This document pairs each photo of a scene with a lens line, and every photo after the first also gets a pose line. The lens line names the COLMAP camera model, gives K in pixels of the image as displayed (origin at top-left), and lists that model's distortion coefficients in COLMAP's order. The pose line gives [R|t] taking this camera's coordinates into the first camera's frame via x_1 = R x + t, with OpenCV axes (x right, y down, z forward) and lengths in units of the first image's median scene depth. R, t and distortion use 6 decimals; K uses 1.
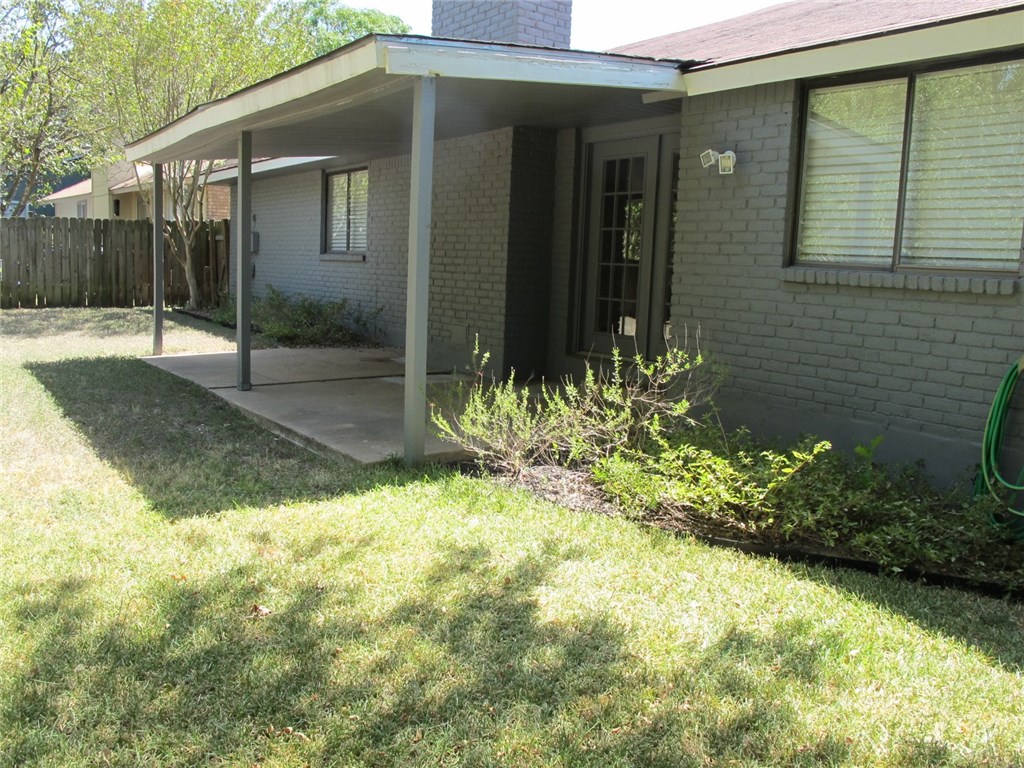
lens RADIAL K [[864.1, 0, 511.6], [0, 864.1, 382.0], [0, 0, 1]] dist [-0.145253, 0.104495]
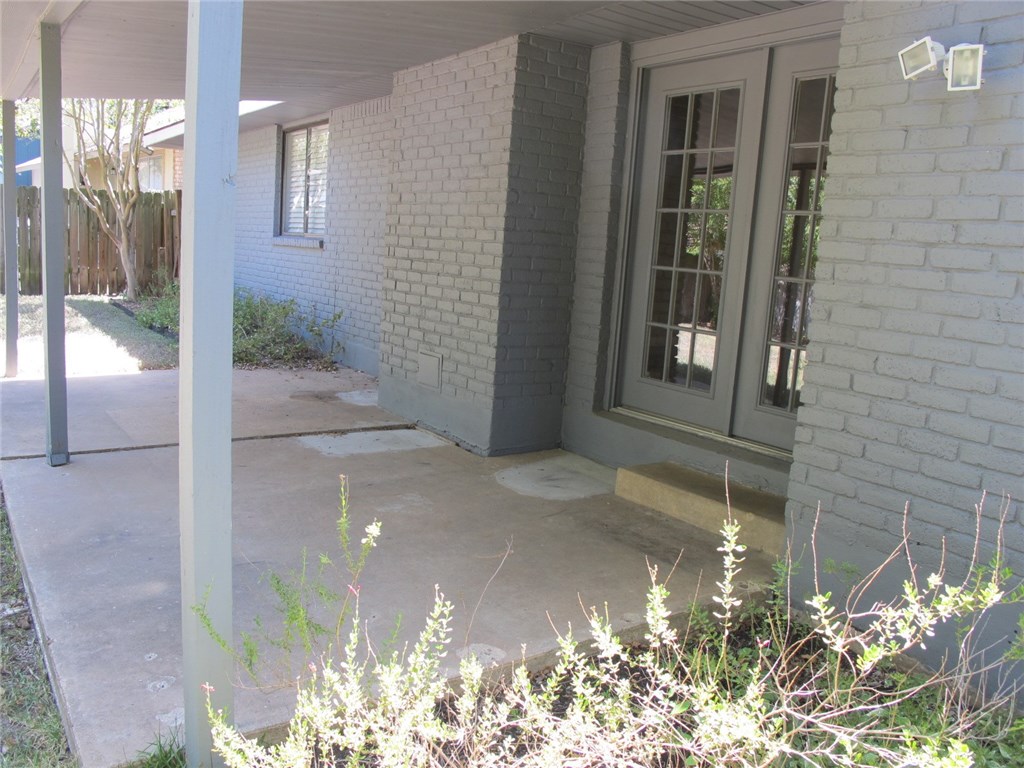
lens RADIAL K [[864.1, 0, 508.3], [0, 864.1, 390.3], [0, 0, 1]] dist [-0.145253, 0.104495]
pose [[0.998945, 0.033240, -0.031691, 0.020774], [-0.032375, 0.999100, 0.027417, -0.061764], [0.032574, -0.026362, 0.999122, 0.375061]]
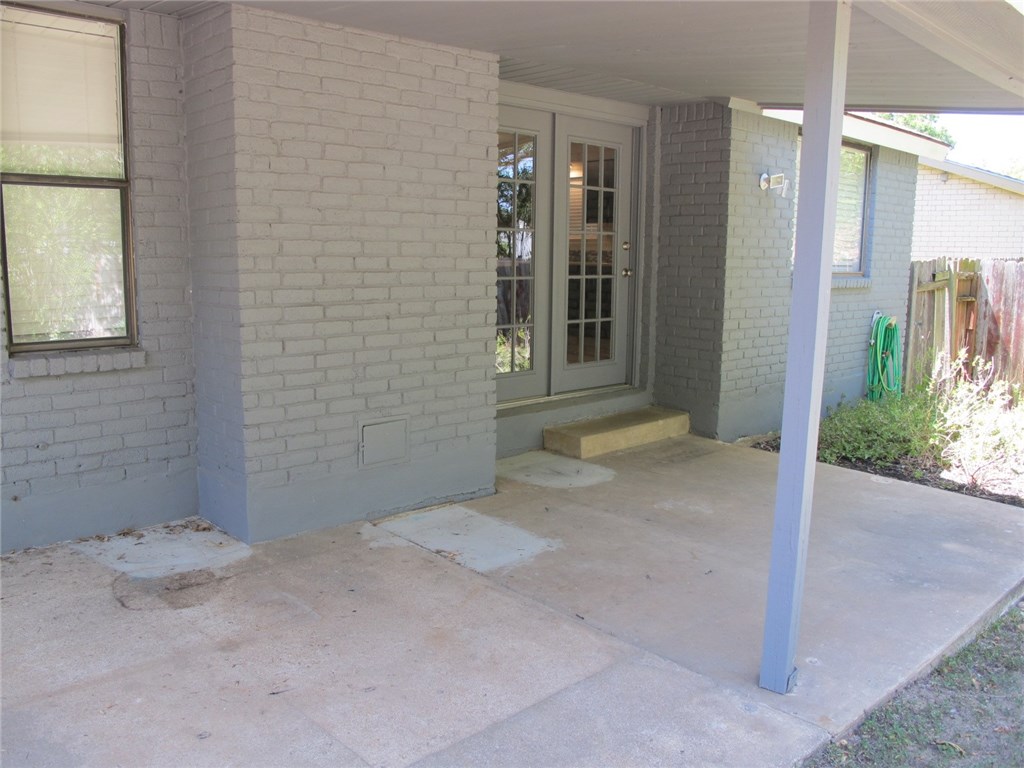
lens RADIAL K [[864.1, 0, 510.6], [0, 864.1, 386.2], [0, 0, 1]] dist [-0.145253, 0.104495]
pose [[-0.115830, -0.199104, 0.973109, -0.573323], [0.112954, 0.970707, 0.212058, -0.191697], [-0.986826, 0.134479, -0.089947, 1.016385]]
